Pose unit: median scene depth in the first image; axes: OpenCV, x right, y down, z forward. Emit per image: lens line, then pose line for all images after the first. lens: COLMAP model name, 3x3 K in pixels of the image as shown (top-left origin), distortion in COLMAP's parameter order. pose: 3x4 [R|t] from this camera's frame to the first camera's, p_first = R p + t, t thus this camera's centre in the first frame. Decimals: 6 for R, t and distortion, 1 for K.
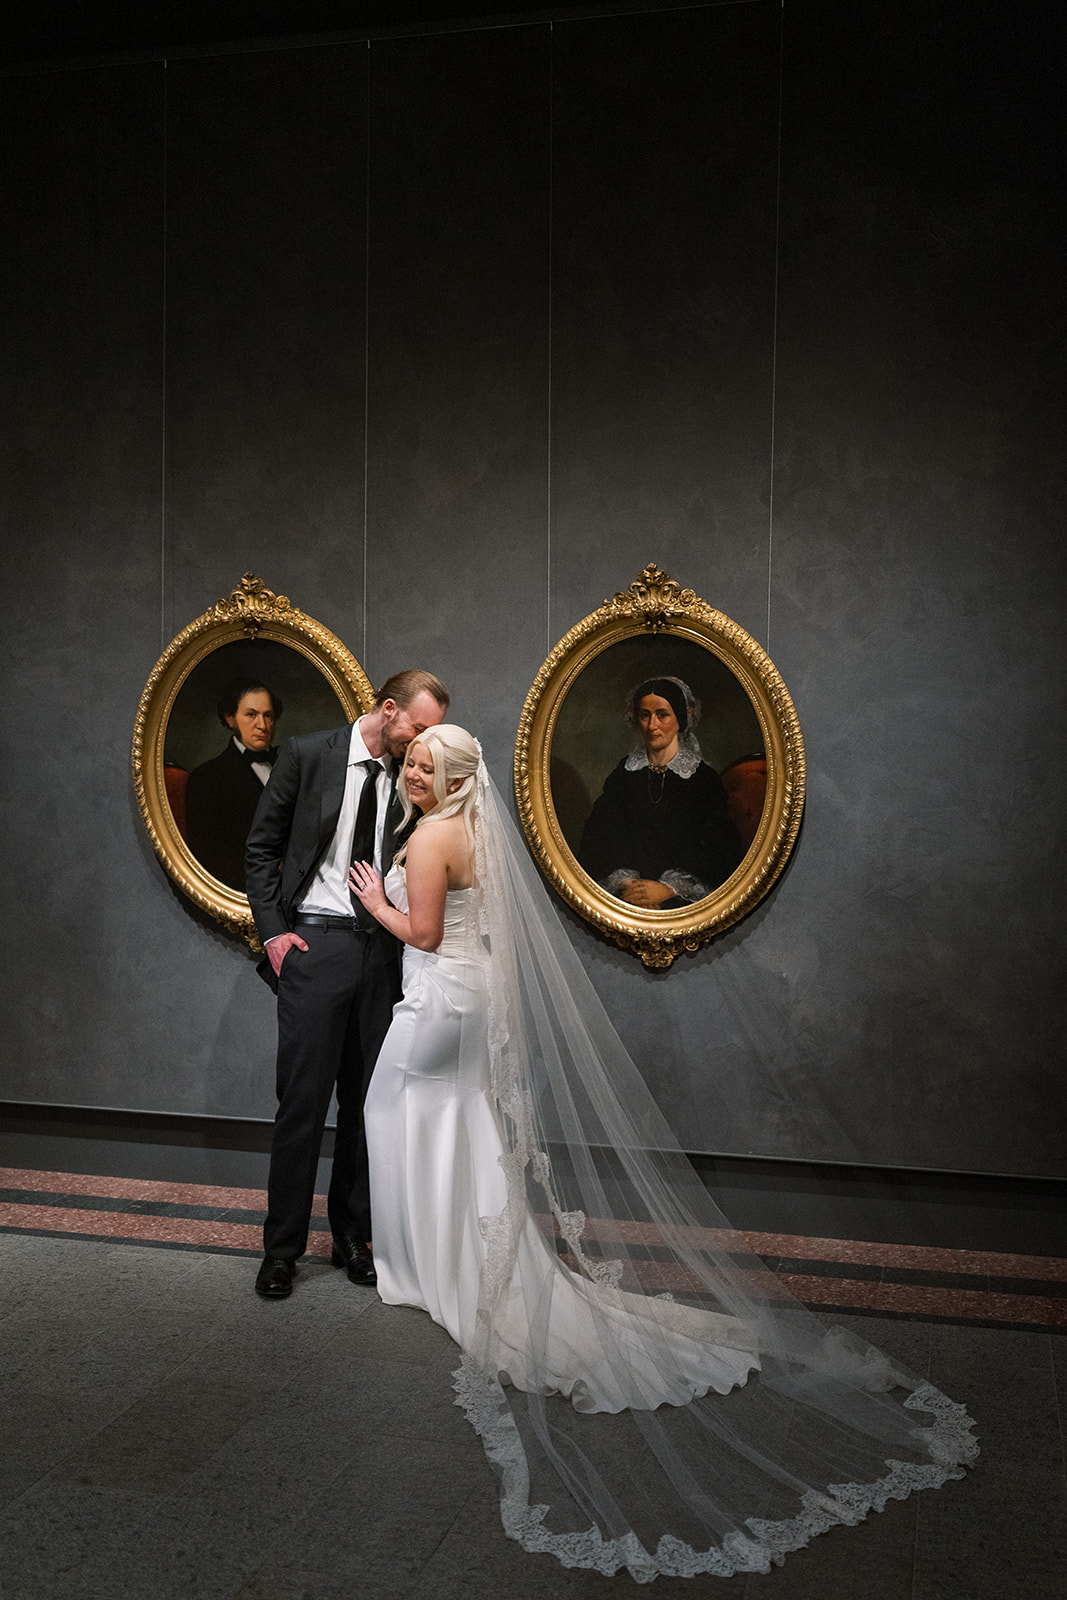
lens RADIAL K [[1614.7, 0, 591.7], [0, 1614.7, 799.6], [0, 0, 1]] dist [0.001216, 0.000000]
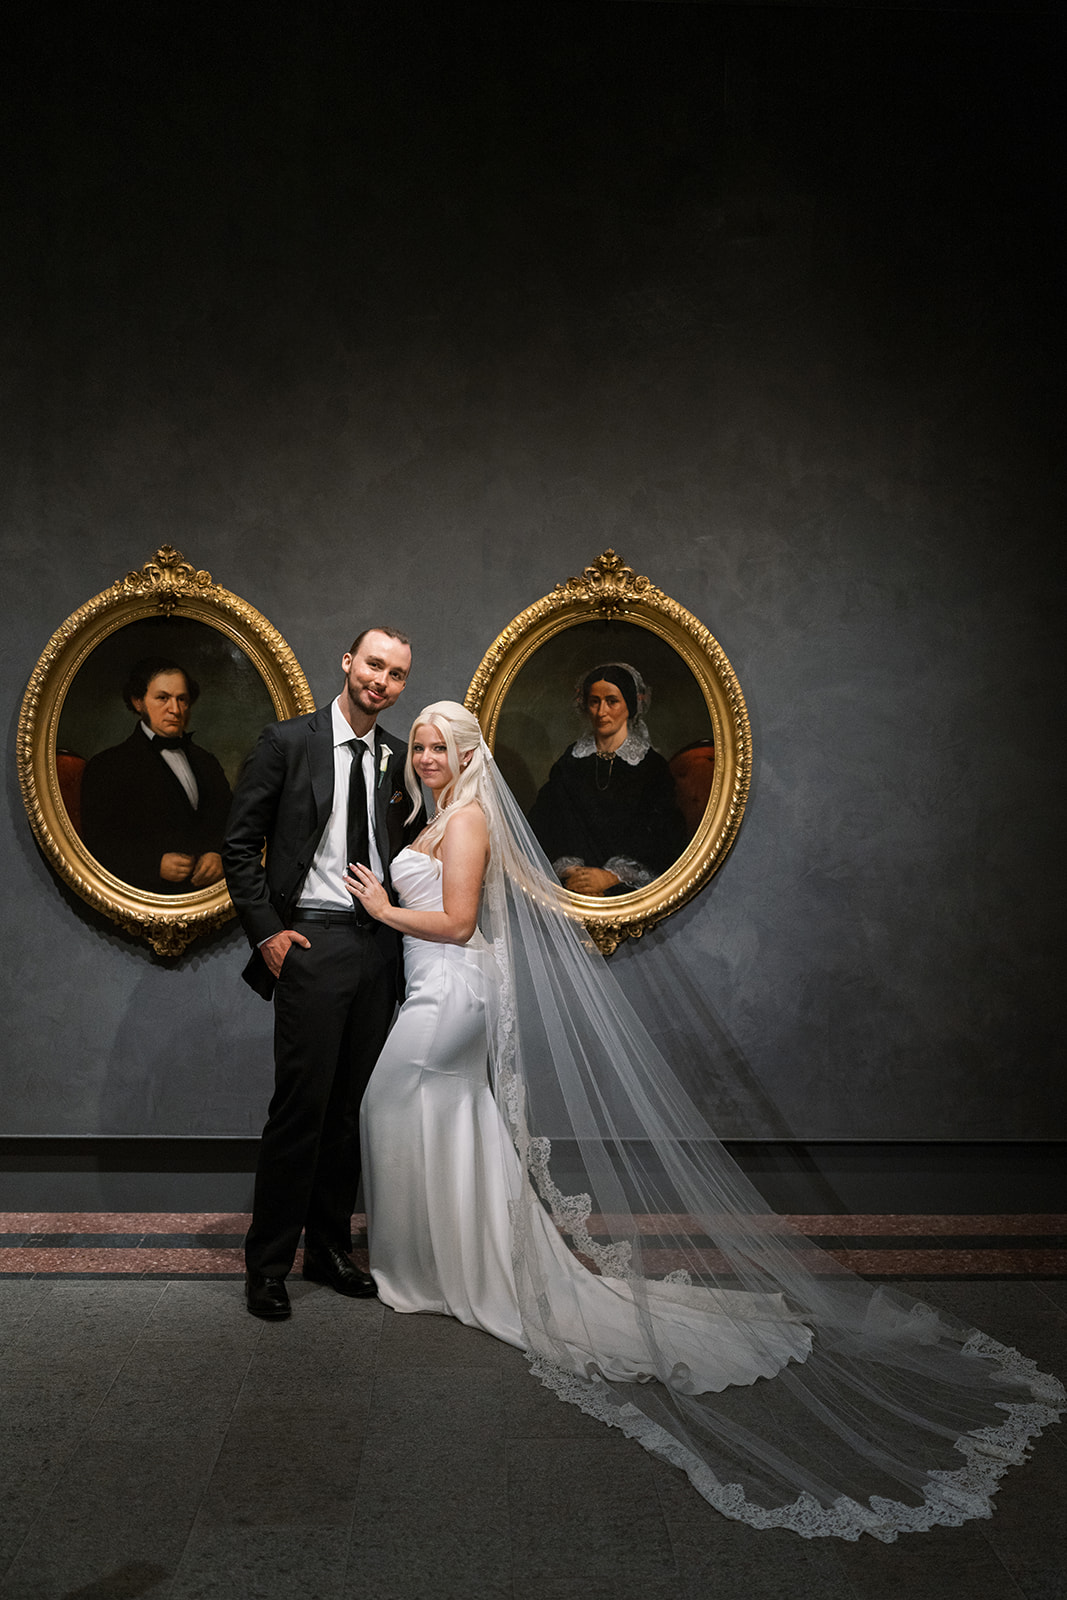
lens RADIAL K [[1614.7, 0, 519.7], [0, 1614.7, 808.1], [0, 0, 1]] dist [0.001216, 0.000000]
pose [[0.959418, -0.006535, 0.281913, -0.292822], [0.008551, 0.999946, -0.005921, 0.018955], [-0.281859, 0.008091, 0.959422, 0.057896]]
